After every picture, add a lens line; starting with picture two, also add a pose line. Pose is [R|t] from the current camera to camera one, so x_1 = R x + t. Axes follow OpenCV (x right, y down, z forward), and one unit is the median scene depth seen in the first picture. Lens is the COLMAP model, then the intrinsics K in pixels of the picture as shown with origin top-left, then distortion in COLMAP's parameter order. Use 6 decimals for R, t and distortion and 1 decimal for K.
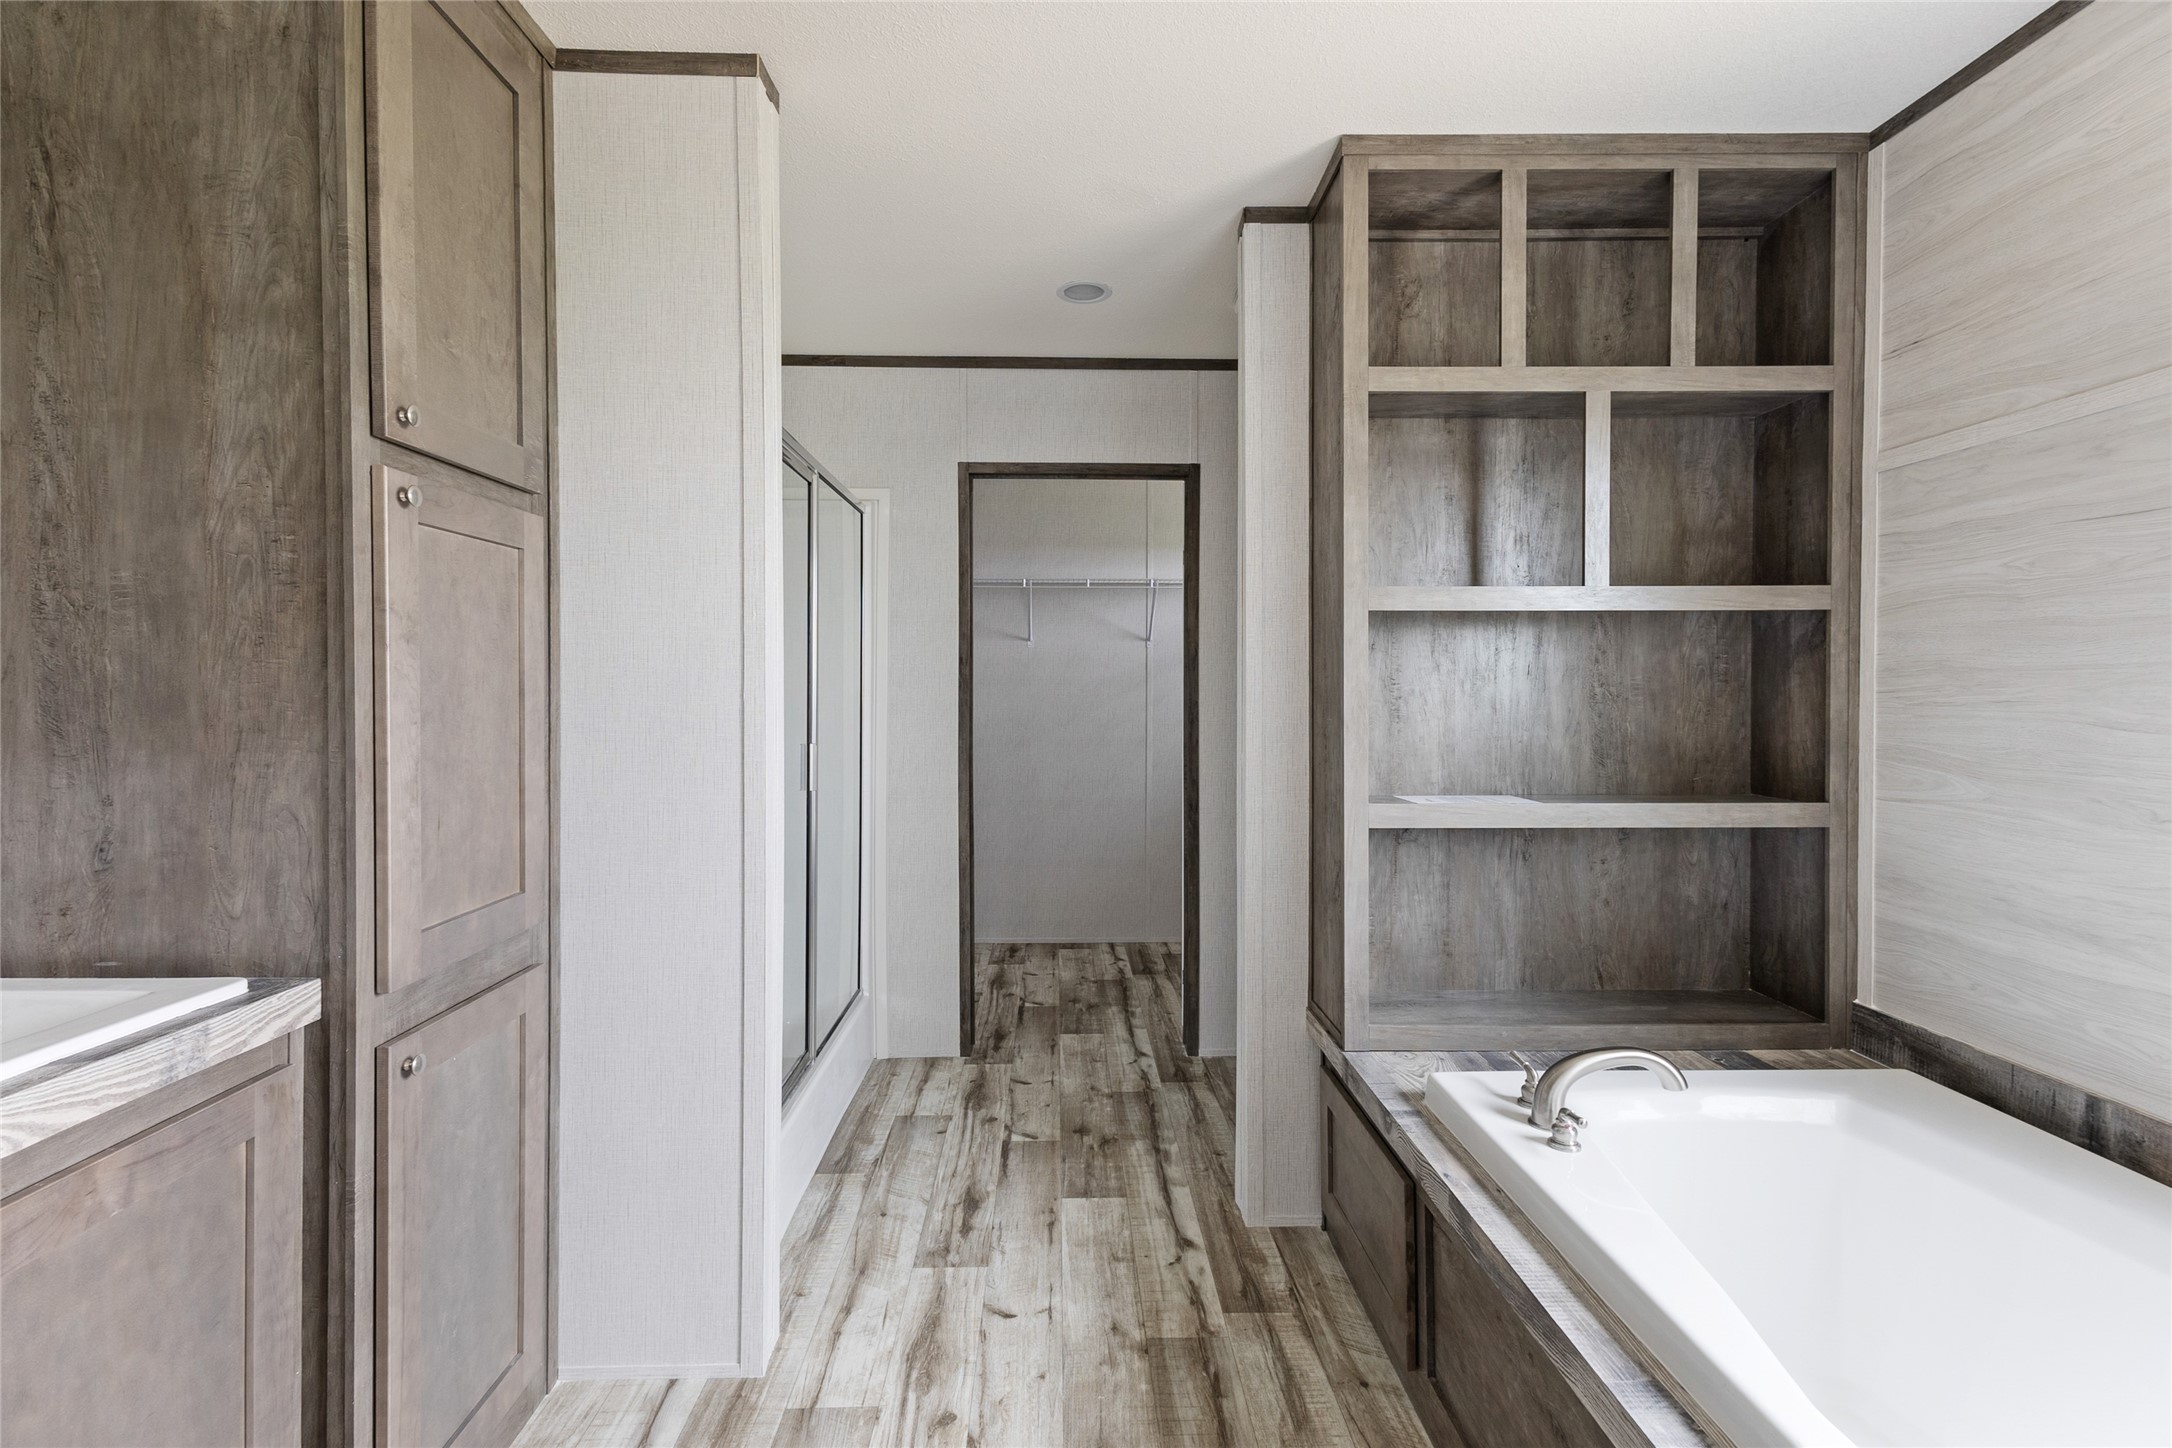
lens RADIAL K [[995.1, 0, 1081.4], [0, 995.1, 700.6], [0, 0, 1]] dist [0.027300, -0.009430]
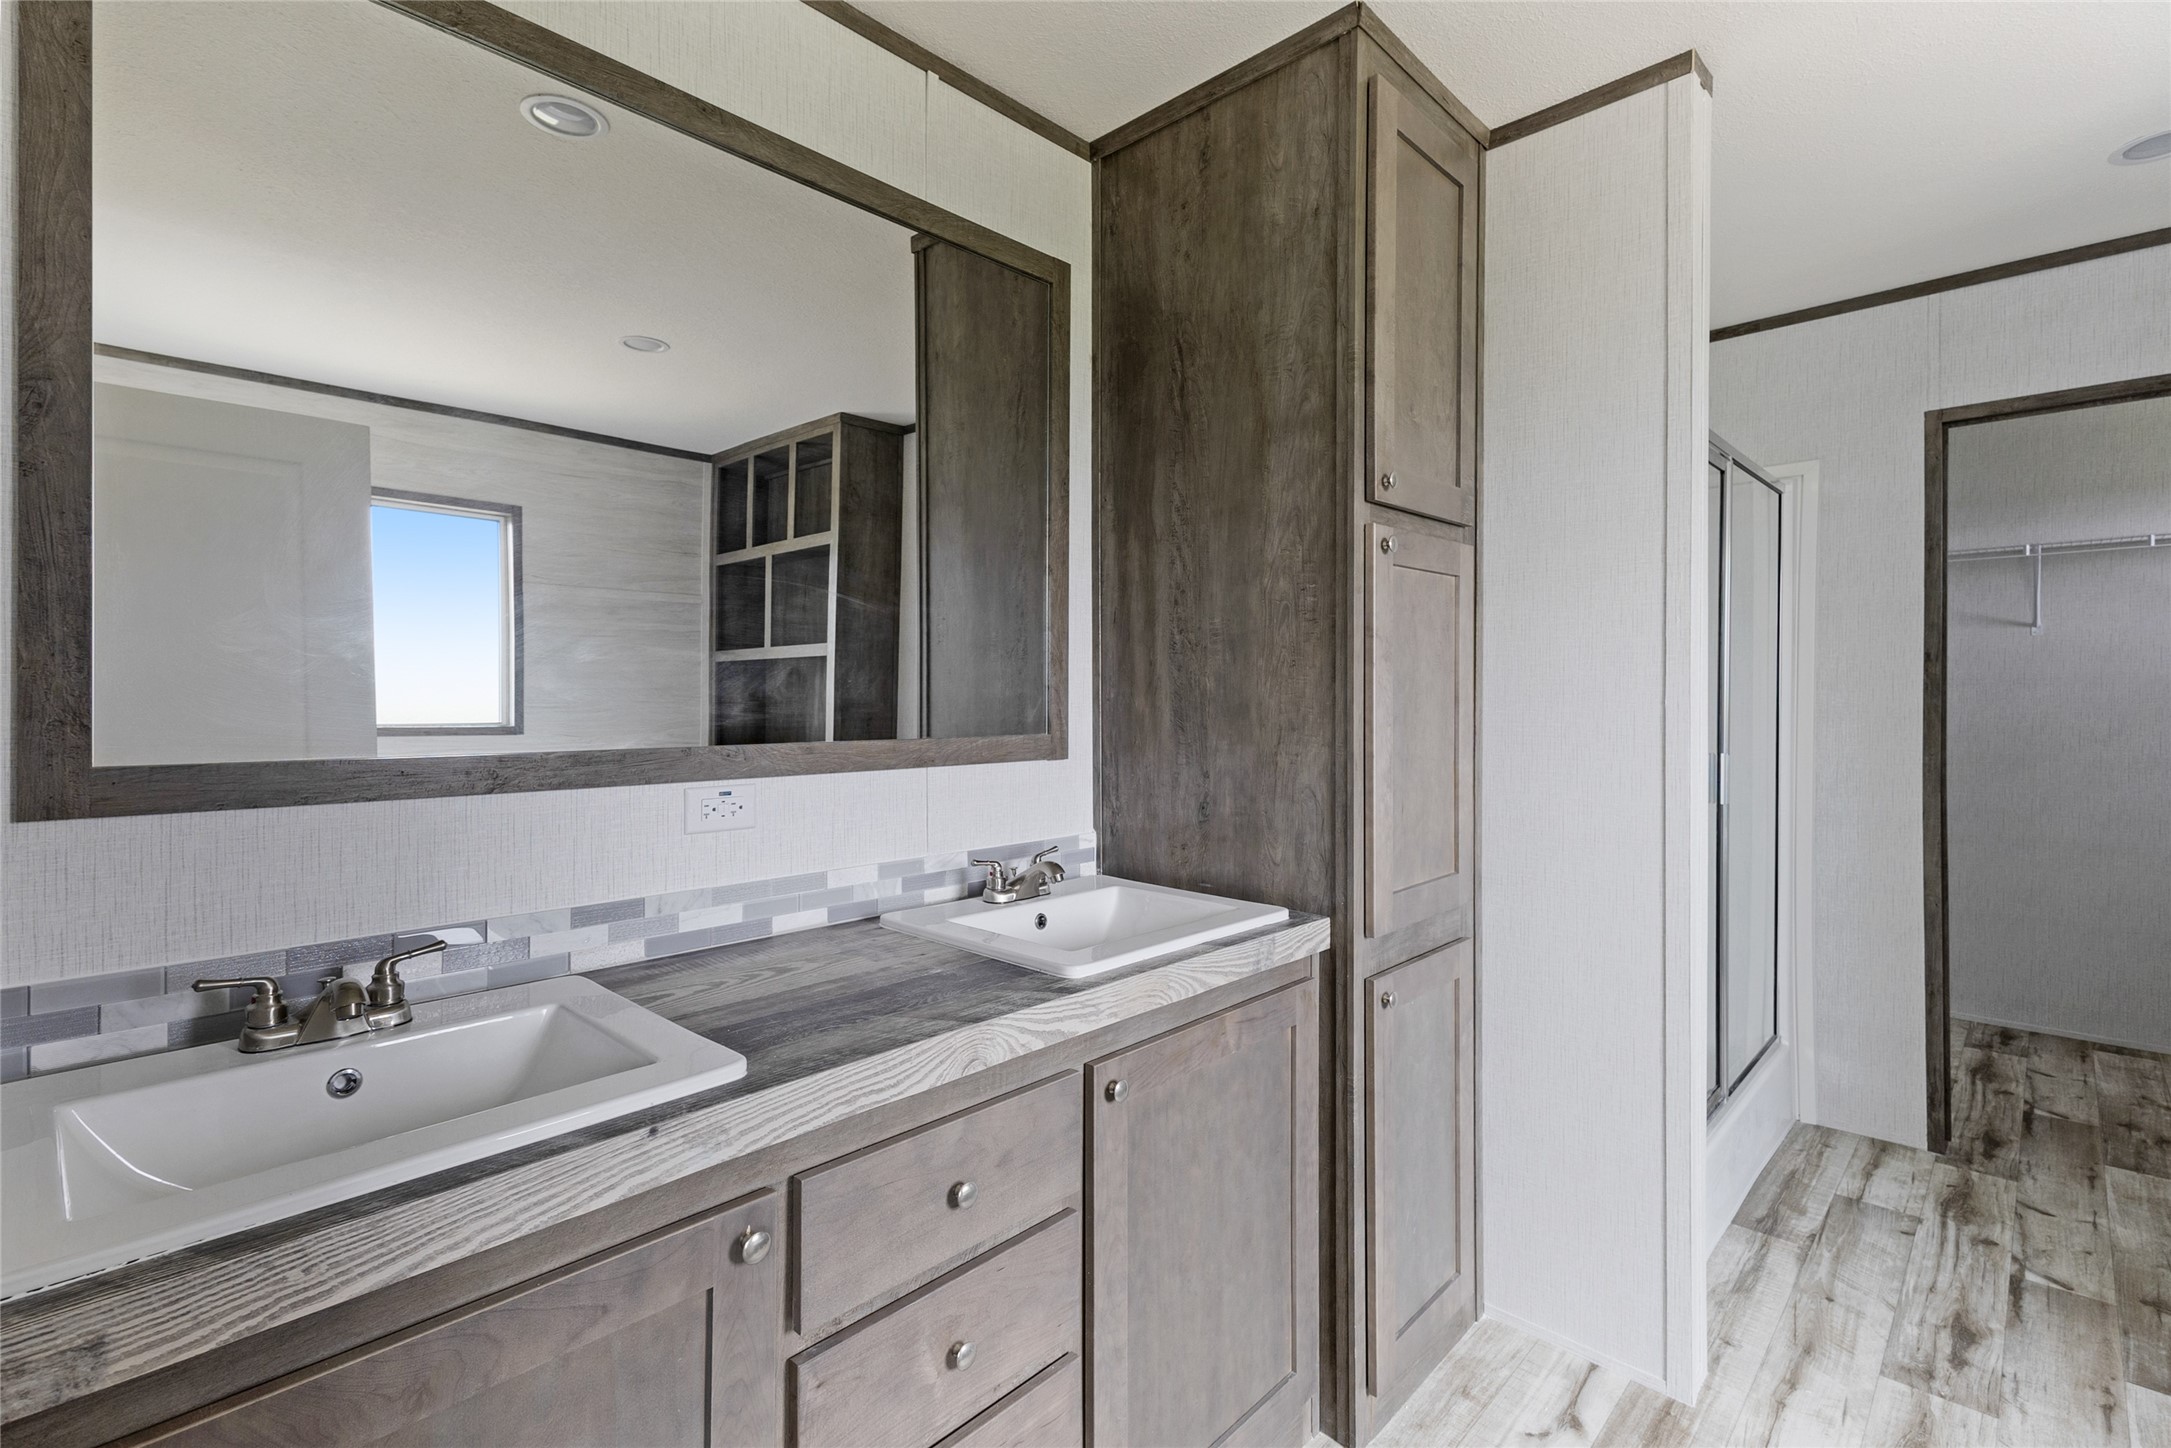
lens RADIAL K [[994.7, 0, 1080.9], [0, 994.7, 700.6], [0, 0, 1]] dist [0.027300, -0.009430]
pose [[0.702092, -0.002290, -0.712082, -0.042000], [-0.000746, 0.999992, -0.003951, -0.002383], [0.712086, 0.003305, 0.702085, -0.117841]]
